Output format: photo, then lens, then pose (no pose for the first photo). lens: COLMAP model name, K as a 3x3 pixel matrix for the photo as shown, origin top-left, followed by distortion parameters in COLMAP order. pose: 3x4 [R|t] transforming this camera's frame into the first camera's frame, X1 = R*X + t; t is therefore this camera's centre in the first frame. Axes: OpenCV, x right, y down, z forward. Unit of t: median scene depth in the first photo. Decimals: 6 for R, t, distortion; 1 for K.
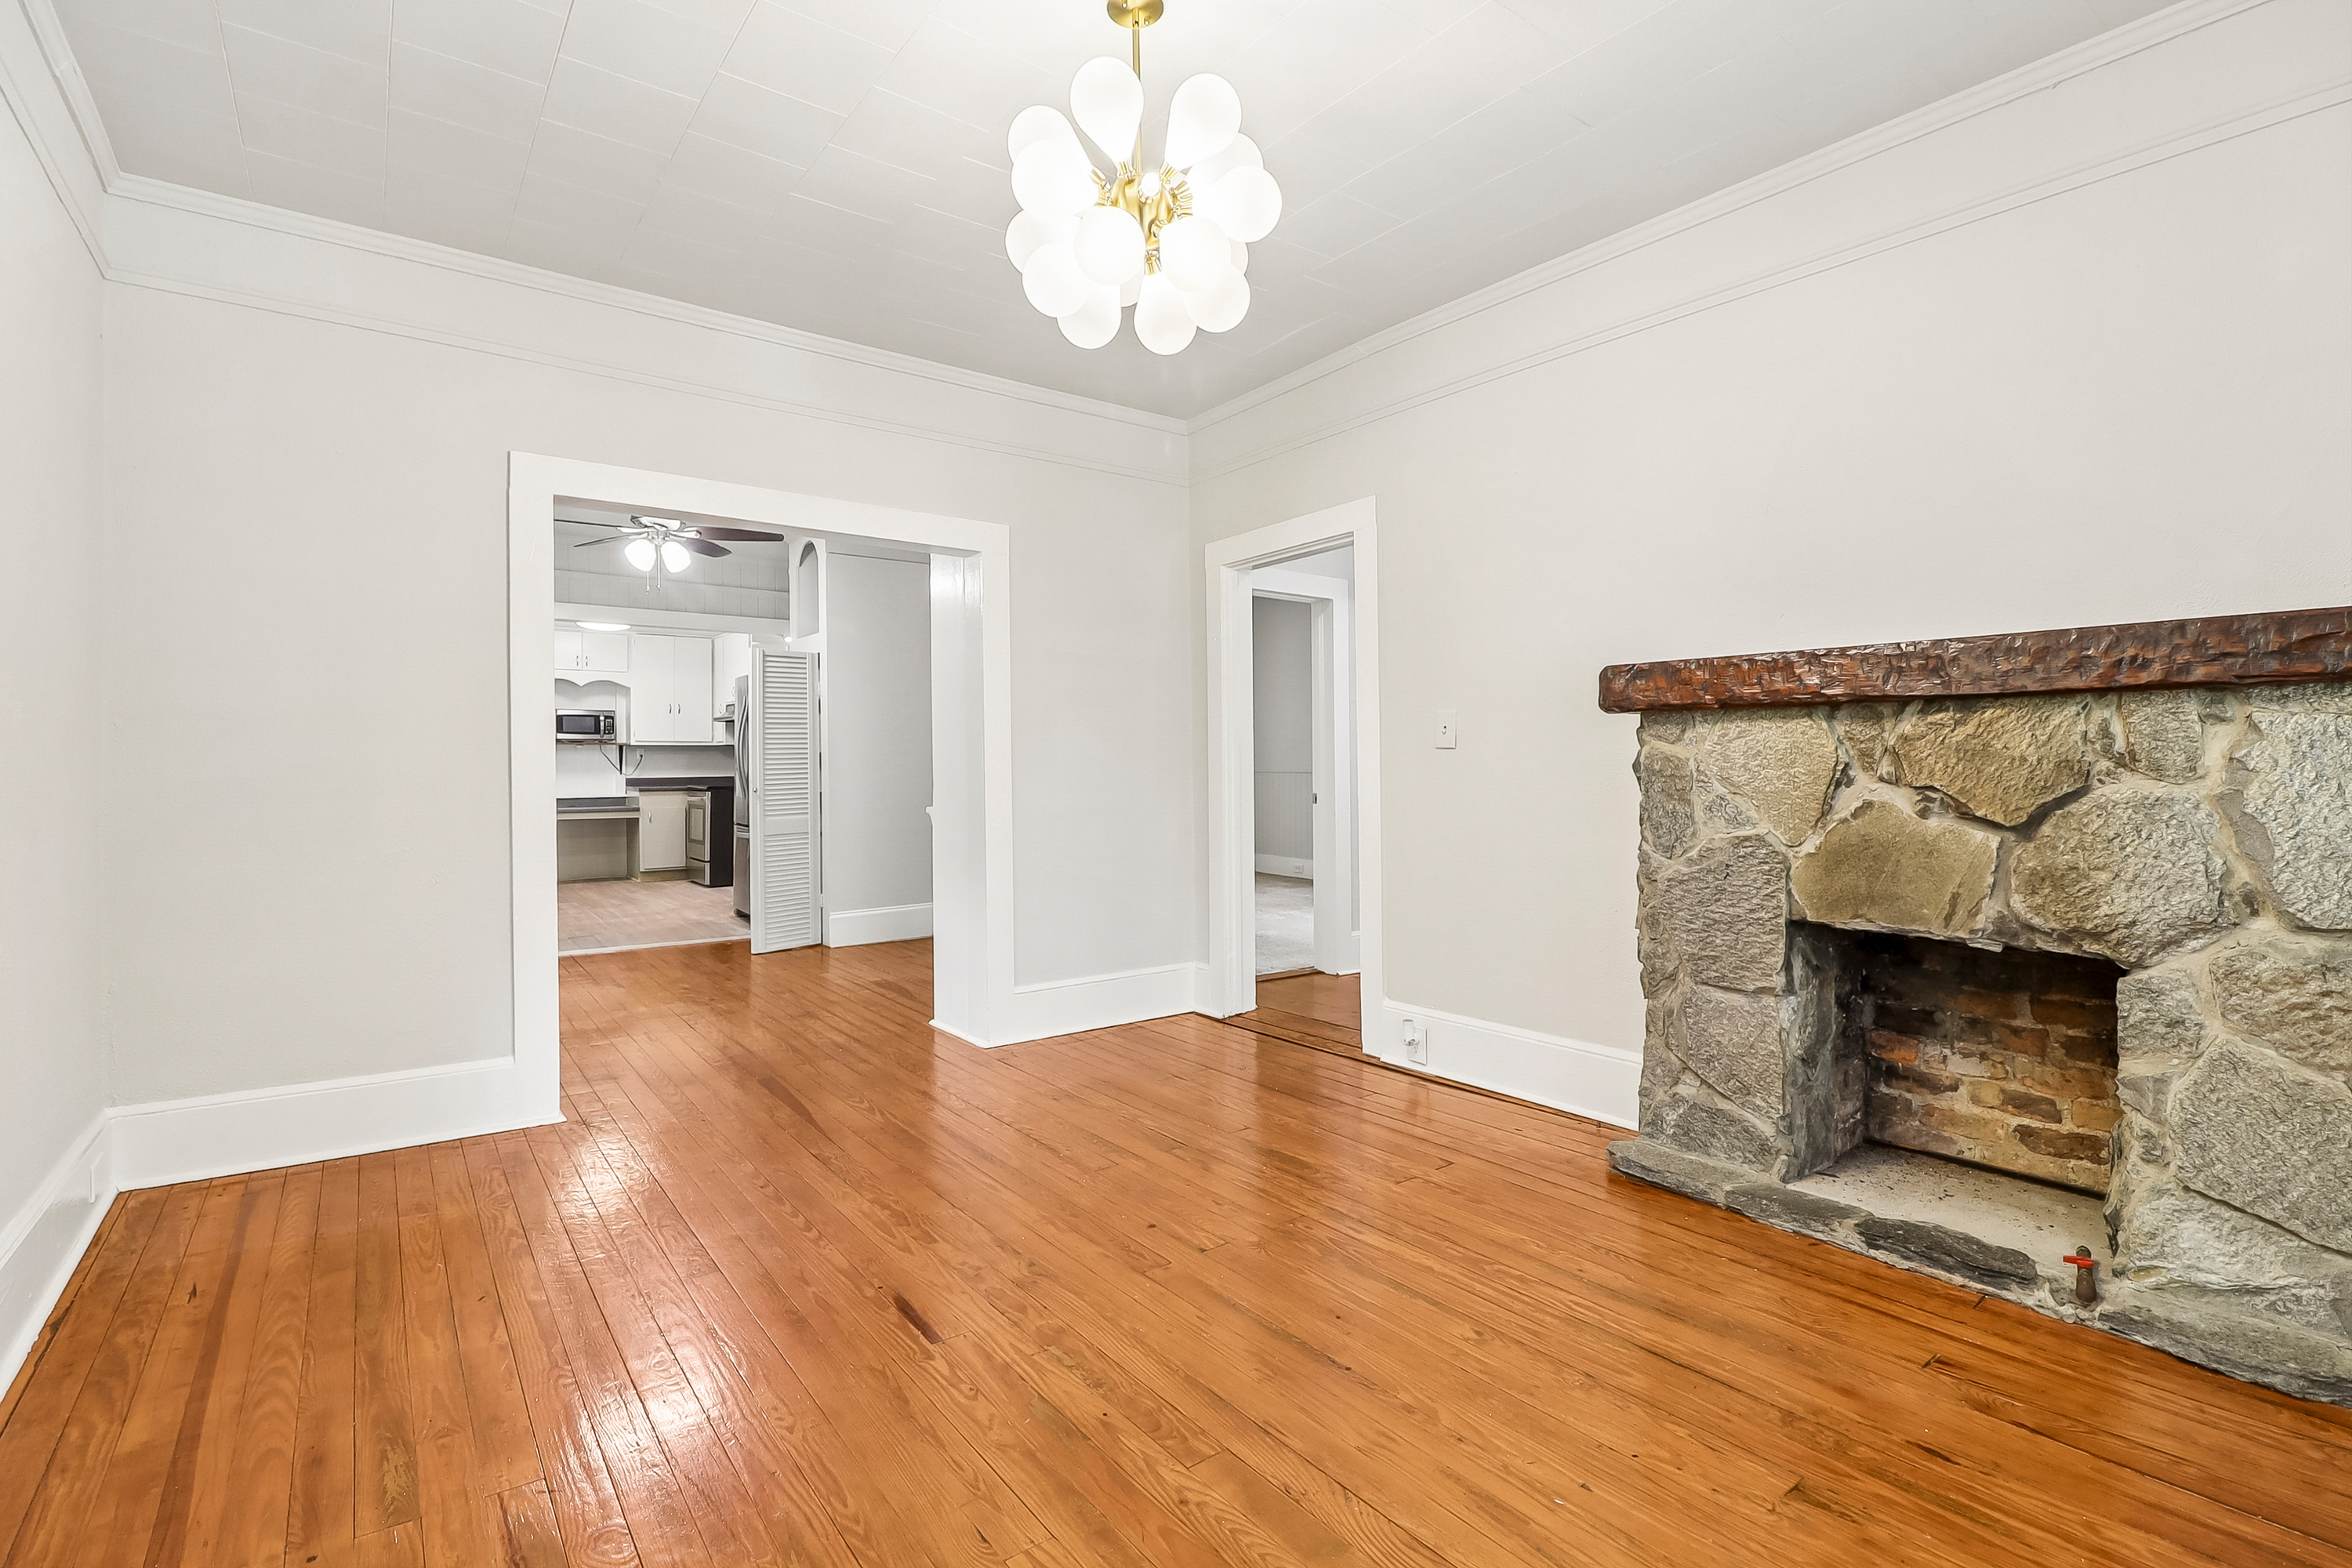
lens RADIAL K [[1091.5, 0, 1175.7], [0, 1091.5, 761.1], [0, 0, 1]] dist [0.002435, -0.013841]
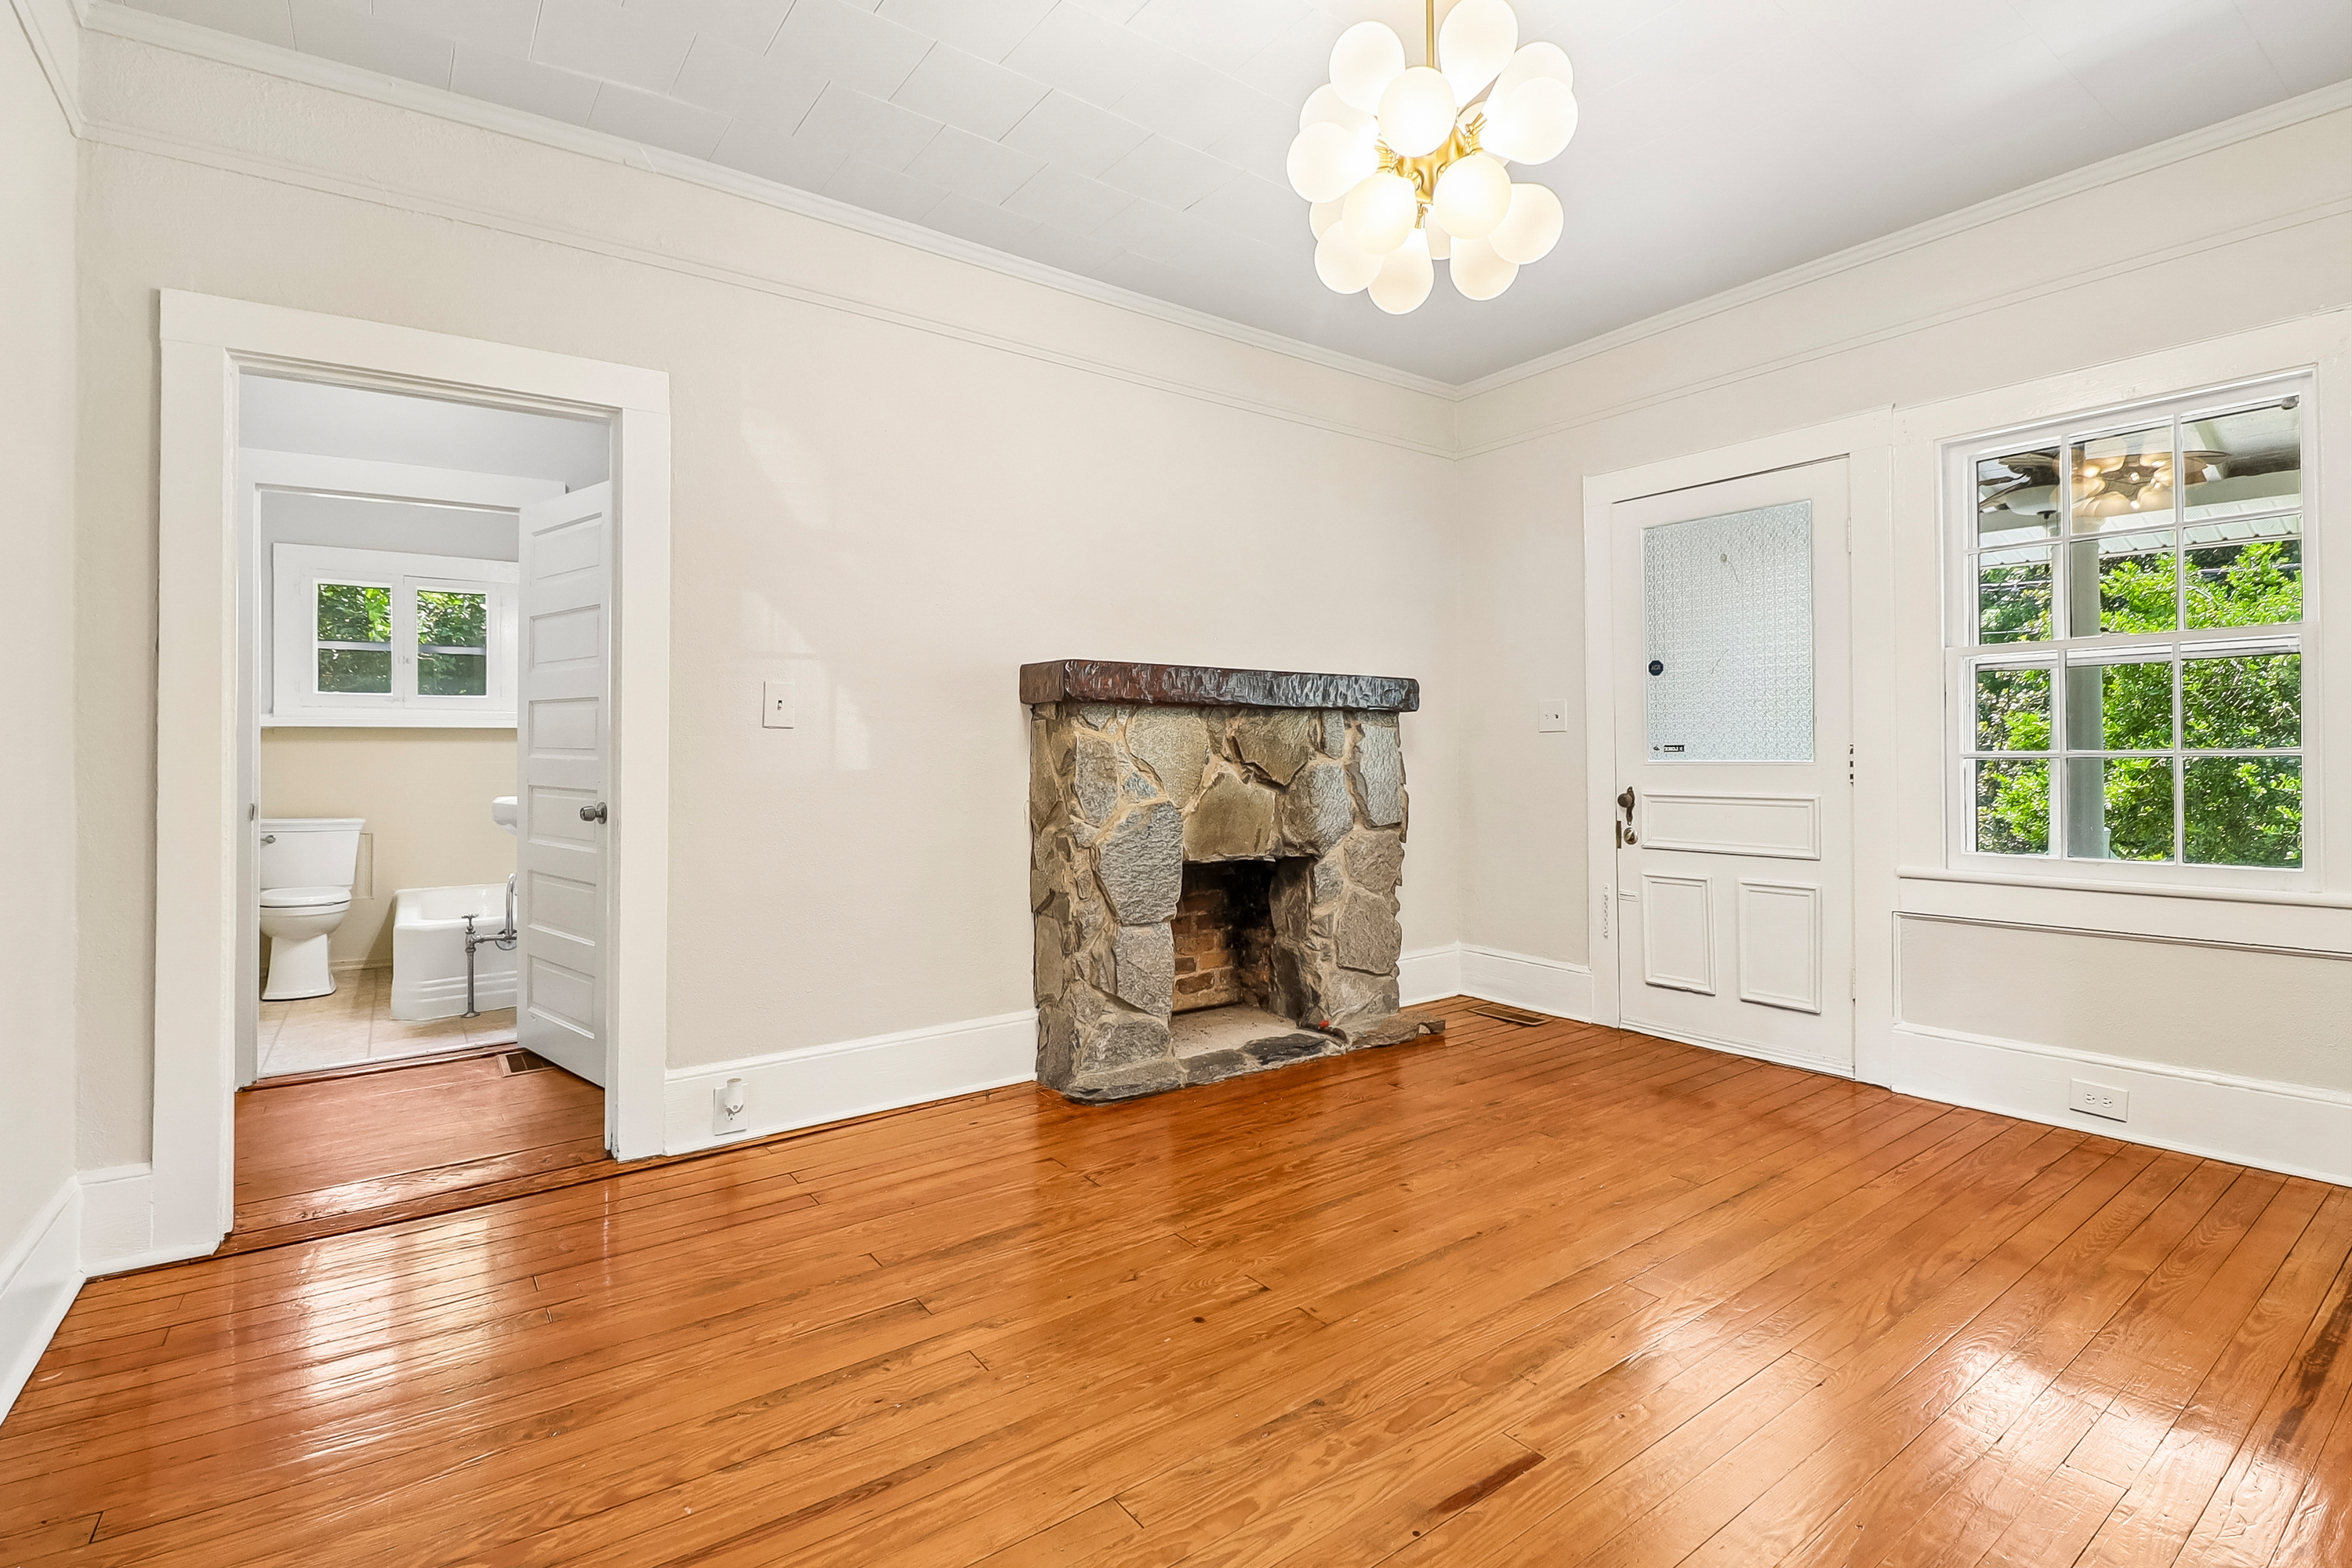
lens RADIAL K [[1091.5, 0, 1175.7], [0, 1091.5, 761.1], [0, 0, 1]] dist [0.002435, -0.013841]
pose [[0.014909, -0.003440, 0.999883, -0.882457], [-0.001352, 0.999993, 0.003460, 0.015463], [-0.999888, -0.001403, 0.014904, 1.085728]]
